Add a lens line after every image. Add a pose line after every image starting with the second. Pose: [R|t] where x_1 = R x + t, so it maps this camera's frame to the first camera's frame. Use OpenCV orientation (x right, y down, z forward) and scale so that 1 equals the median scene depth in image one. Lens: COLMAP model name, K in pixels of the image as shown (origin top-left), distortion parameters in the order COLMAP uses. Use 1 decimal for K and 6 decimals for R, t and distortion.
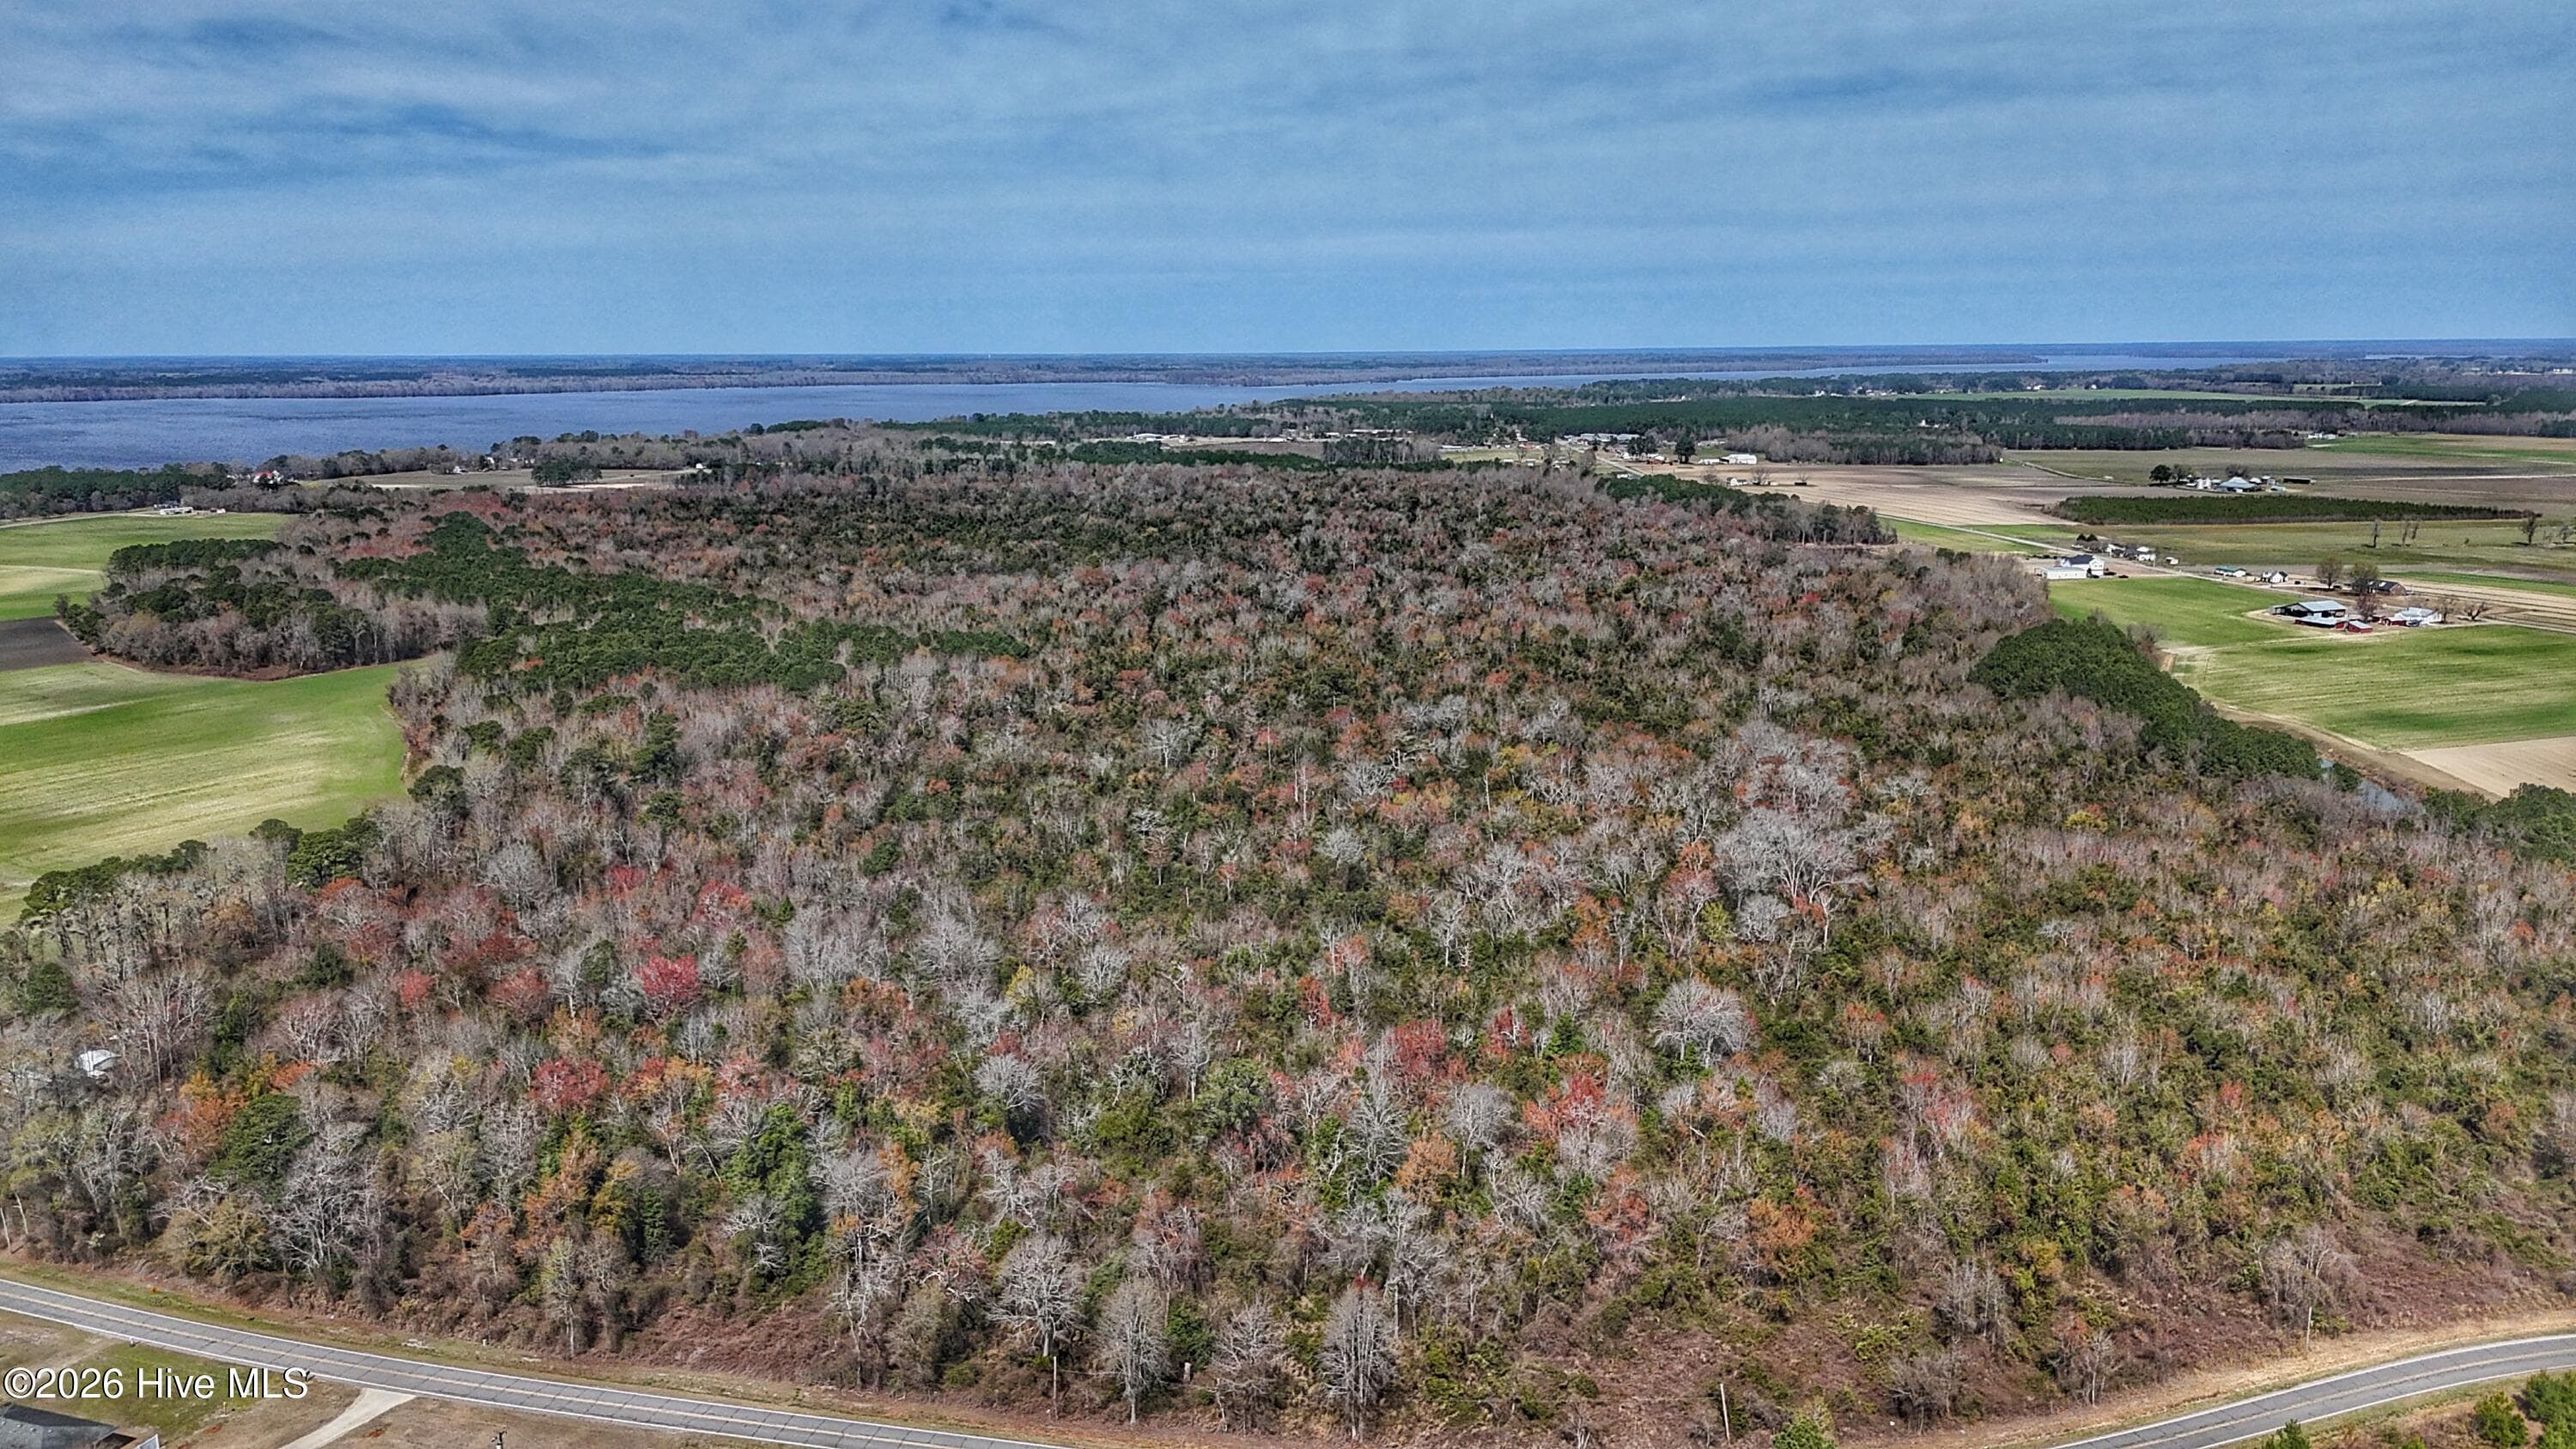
lens RADIAL K [[1920.8, 0, 1288.0], [0, 1920.8, 724.5], [0, 0, 1]] dist [0.077233, -0.074404]
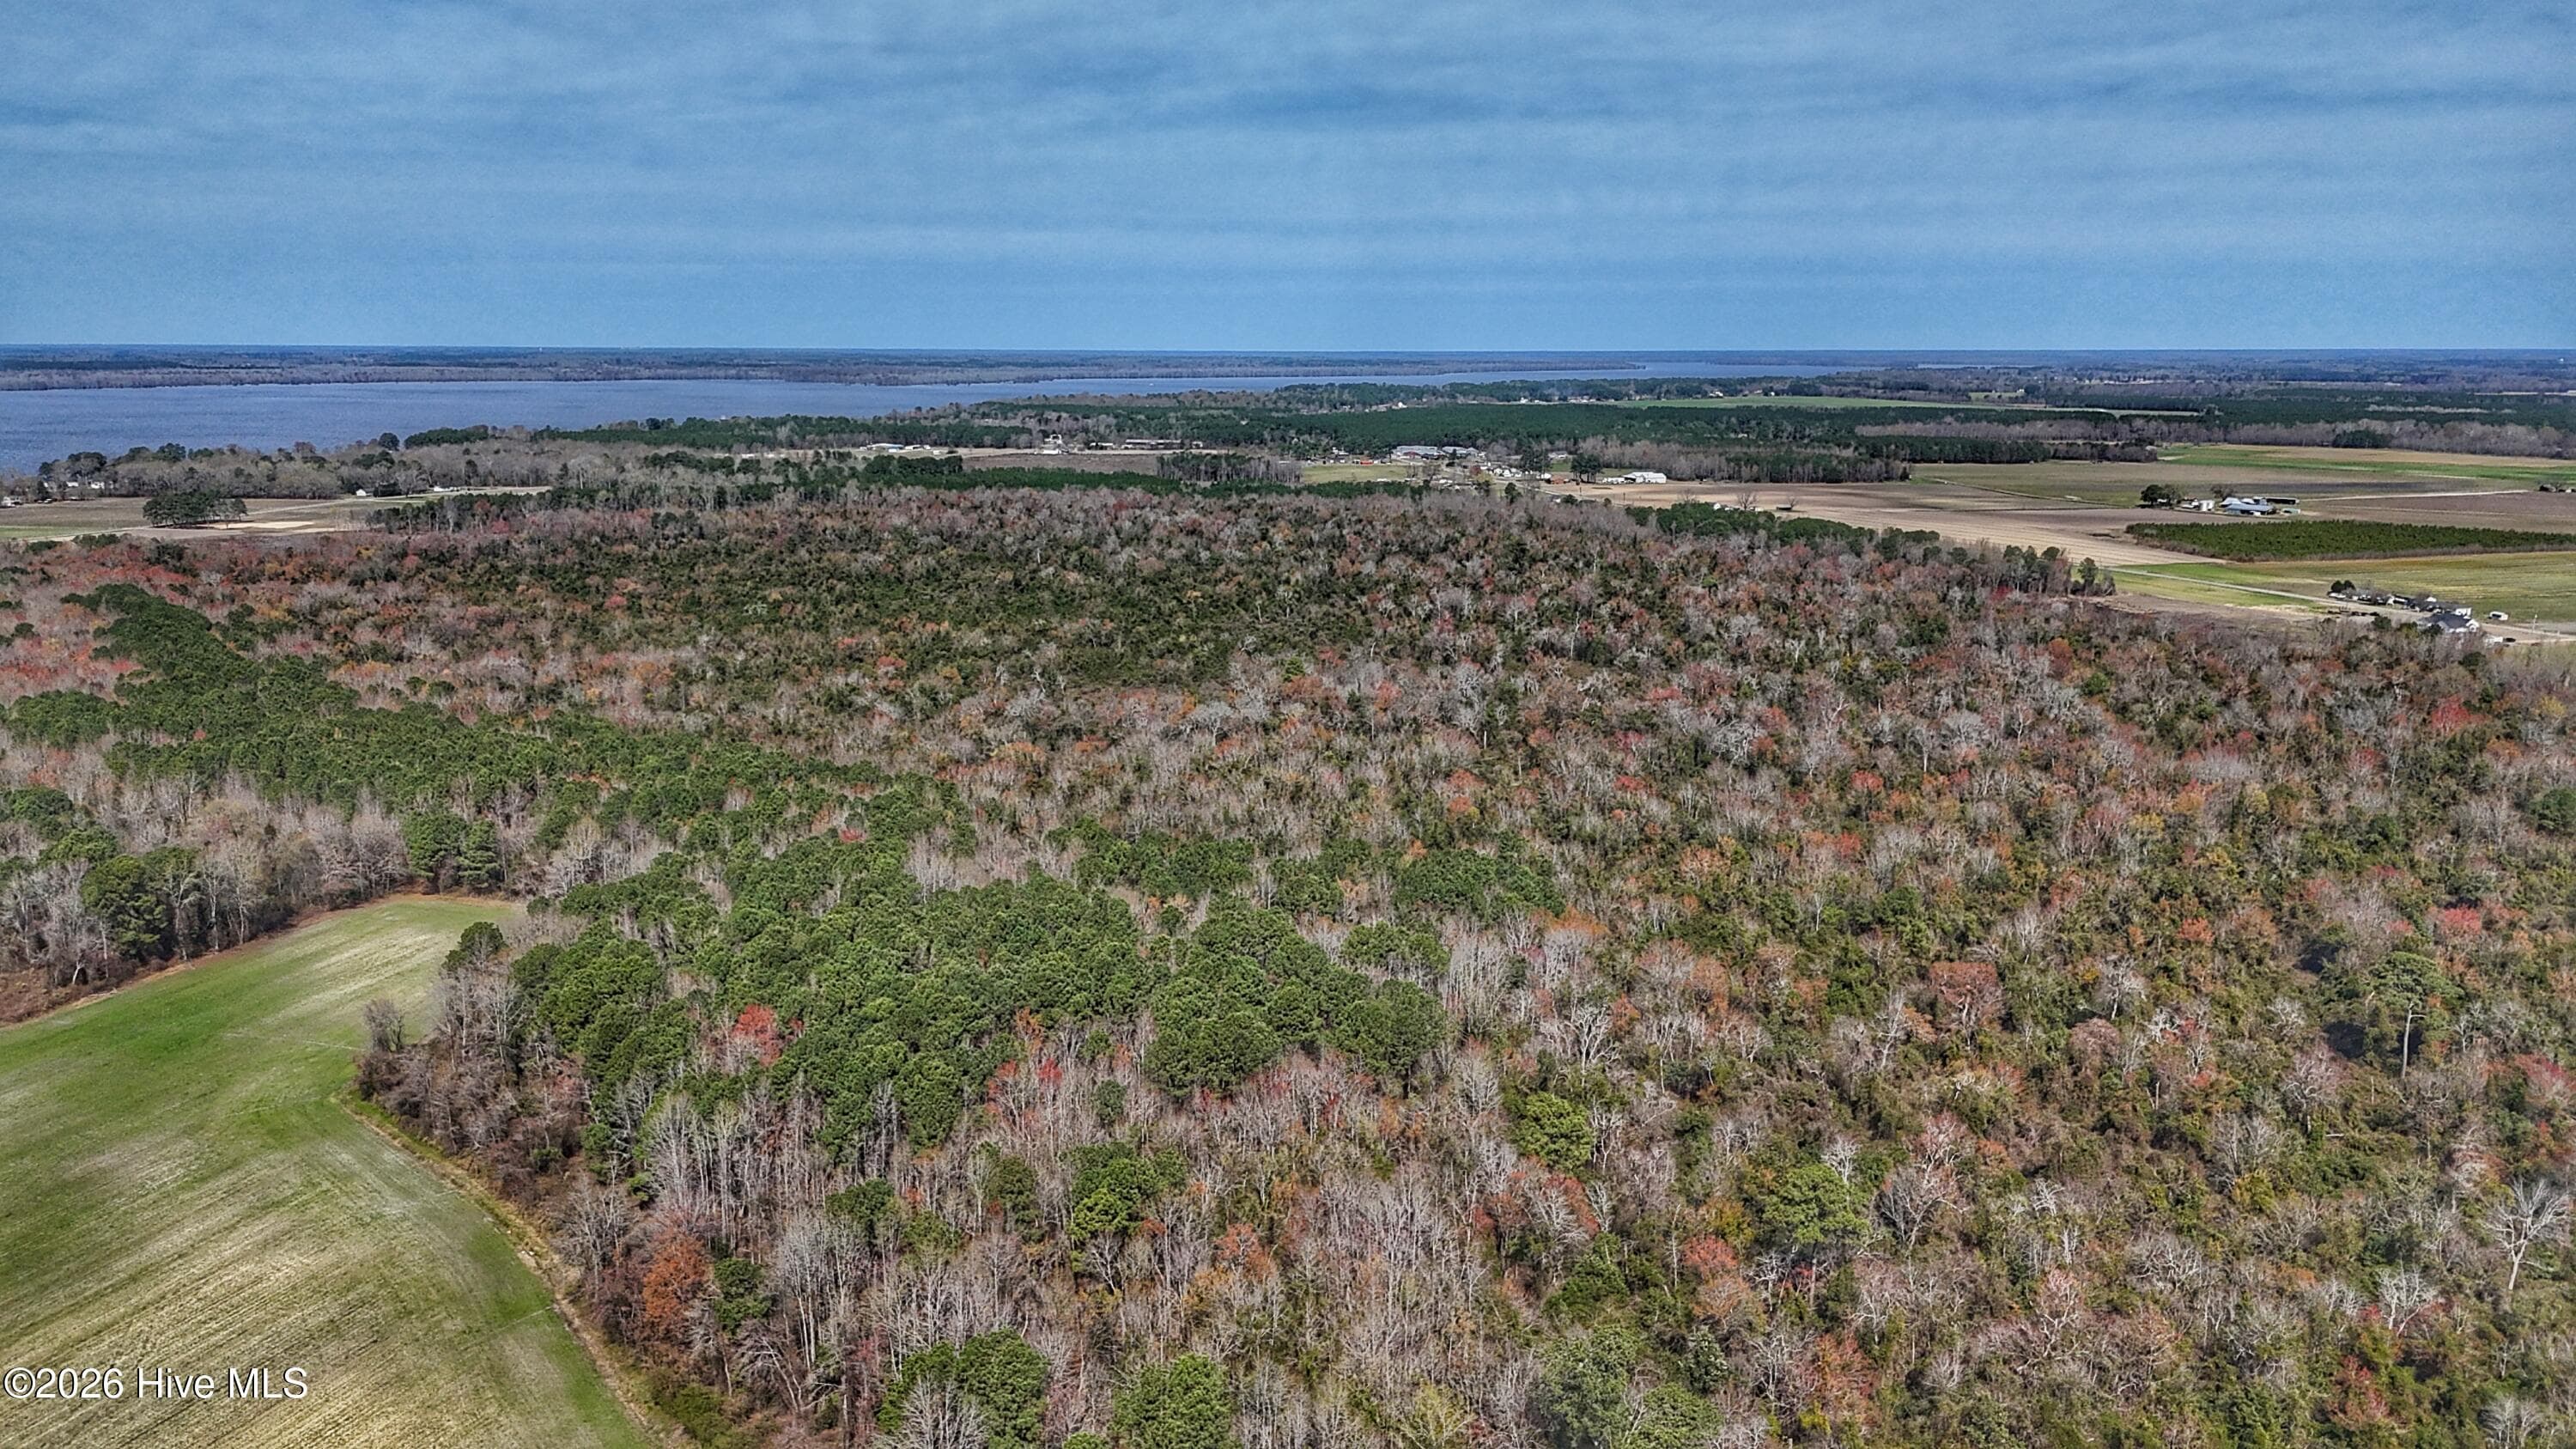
lens RADIAL K [[1893.9, 0, 1282.7], [0, 1893.9, 762.6], [0, 0, 1]] dist [0.071538, -0.069479]
pose [[0.973834, -0.040247, 0.223668, -0.143342], [0.035370, 0.999042, 0.025768, -0.039337], [-0.224491, -0.017182, 0.974325, 0.208018]]
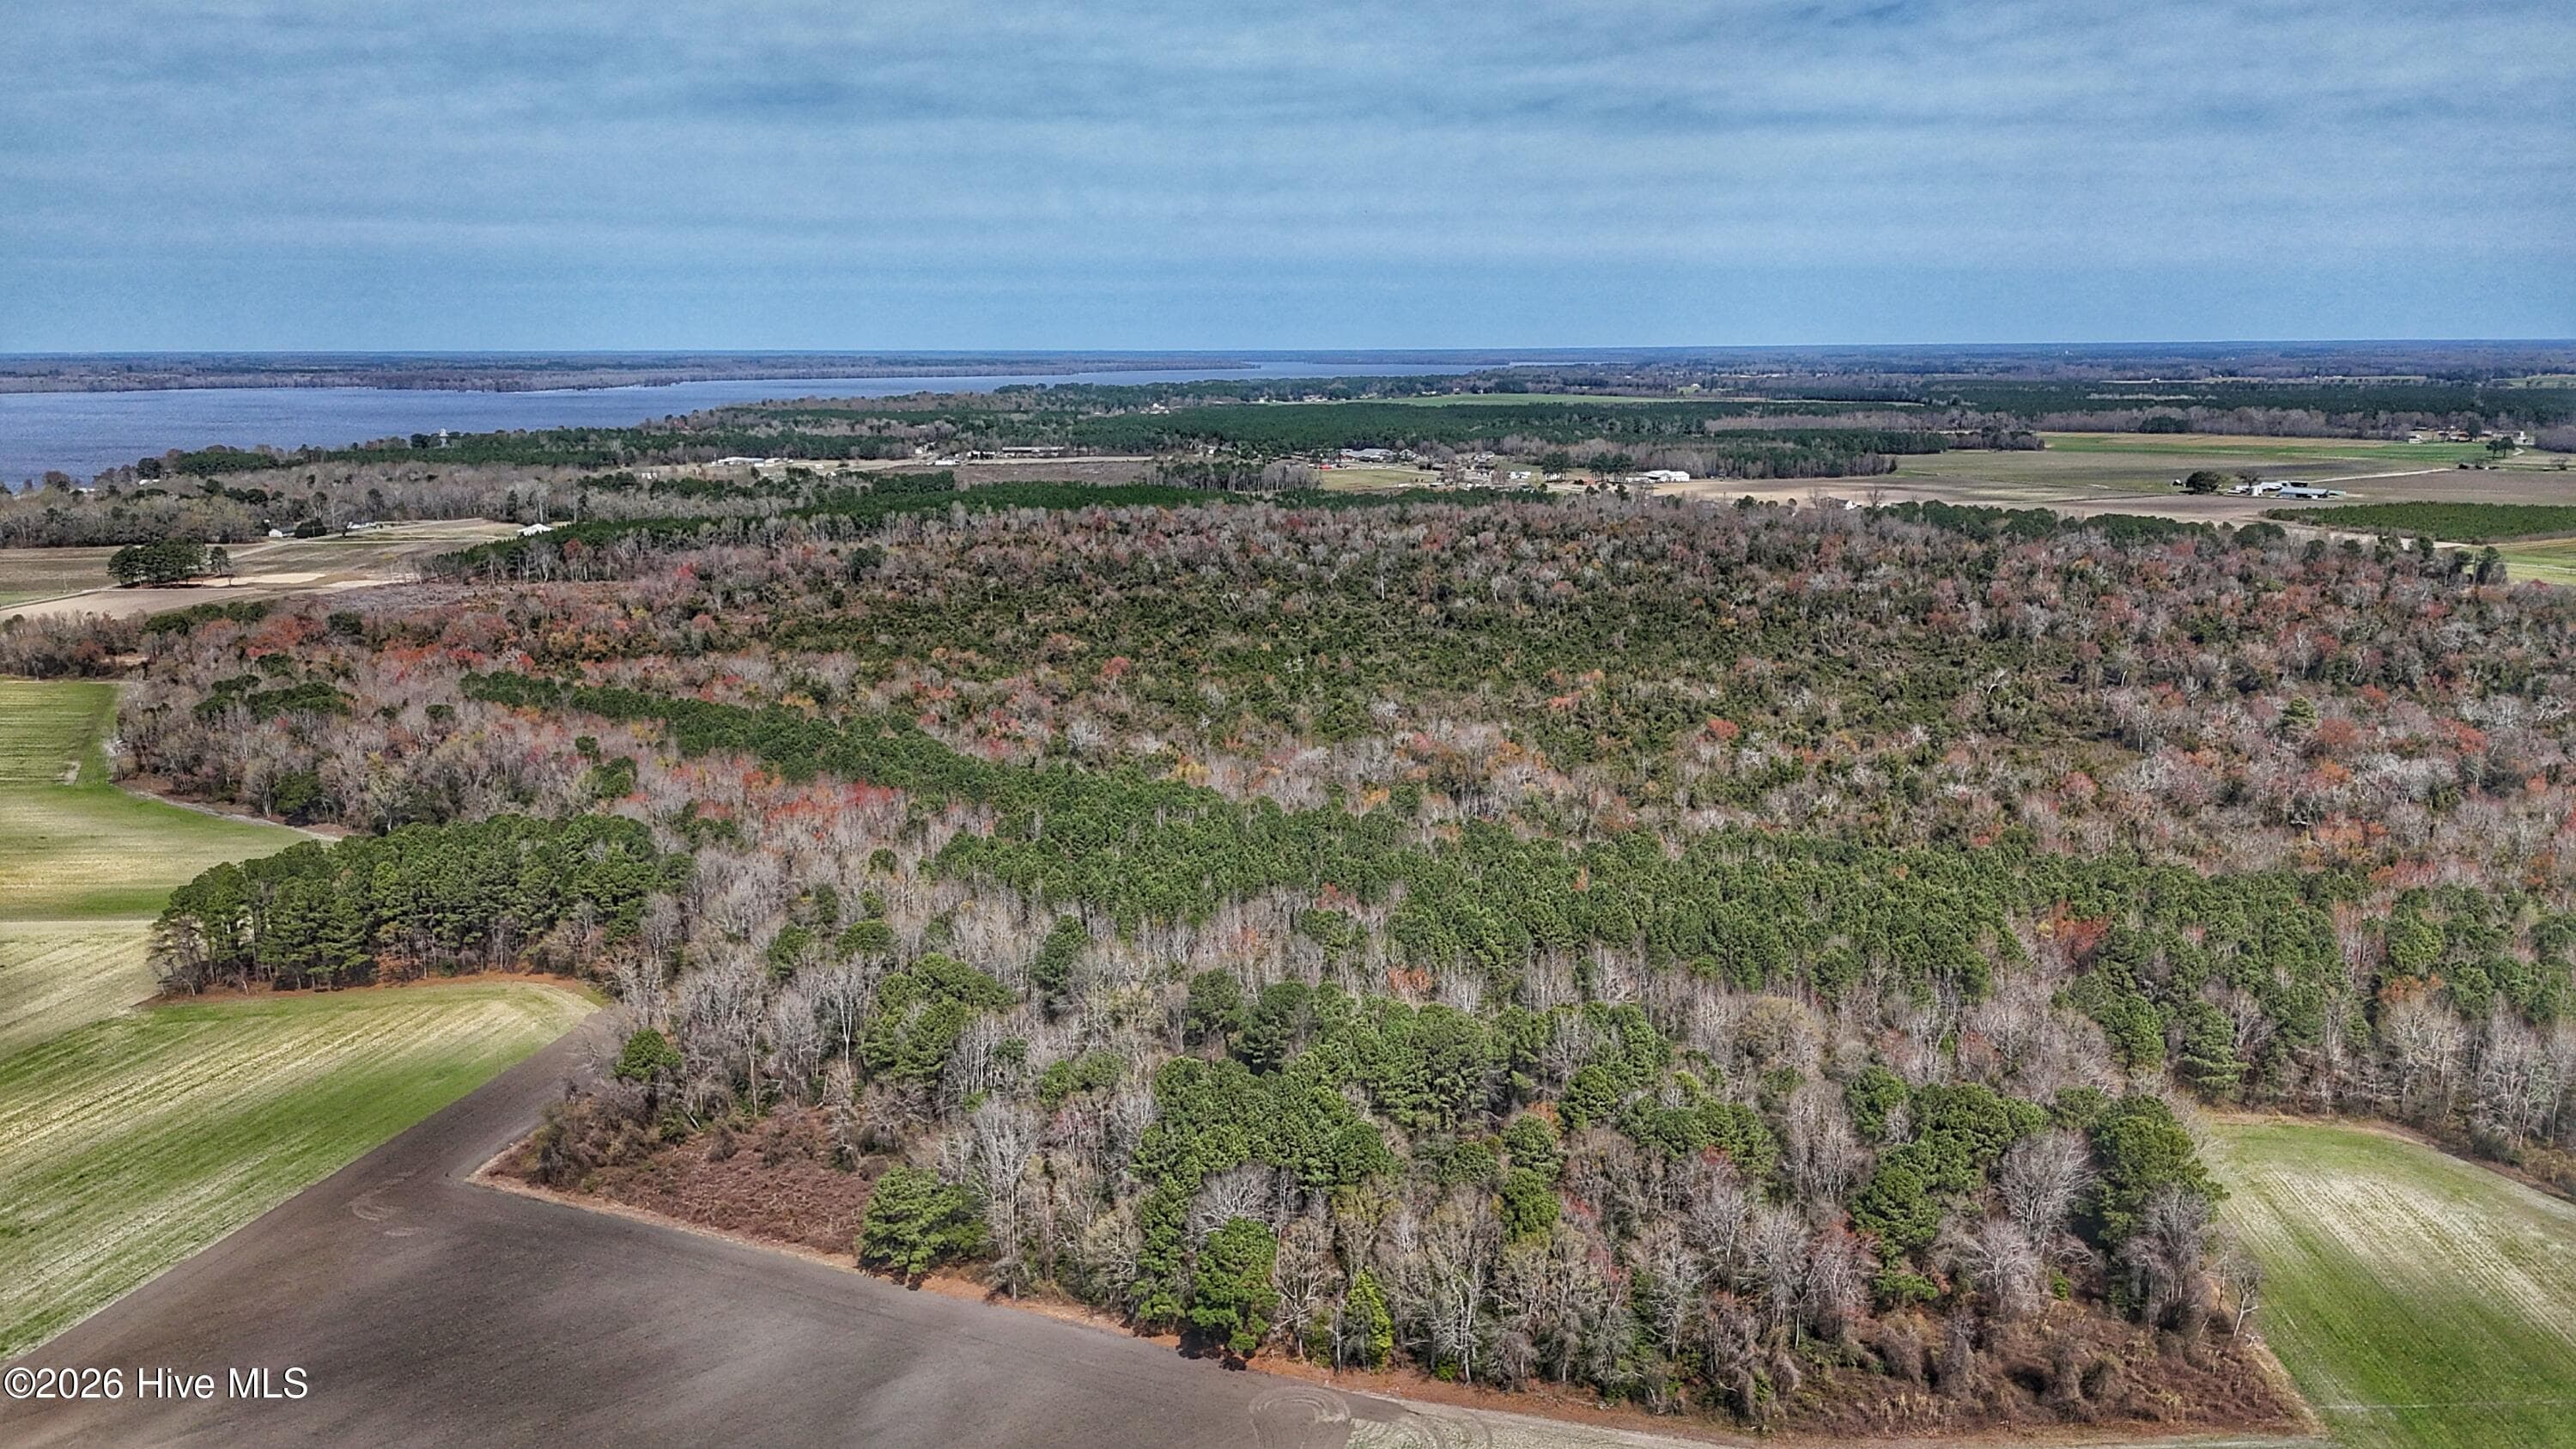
lens RADIAL K [[1915.4, 0, 1226.1], [0, 1915.4, 733.7], [0, 0, 1]] dist [0.076131, -0.077247]
pose [[0.891205, -0.088284, 0.444927, -0.366875], [0.086823, 0.995942, 0.023709, -0.068466], [-0.445214, 0.017501, 0.895253, 0.367217]]
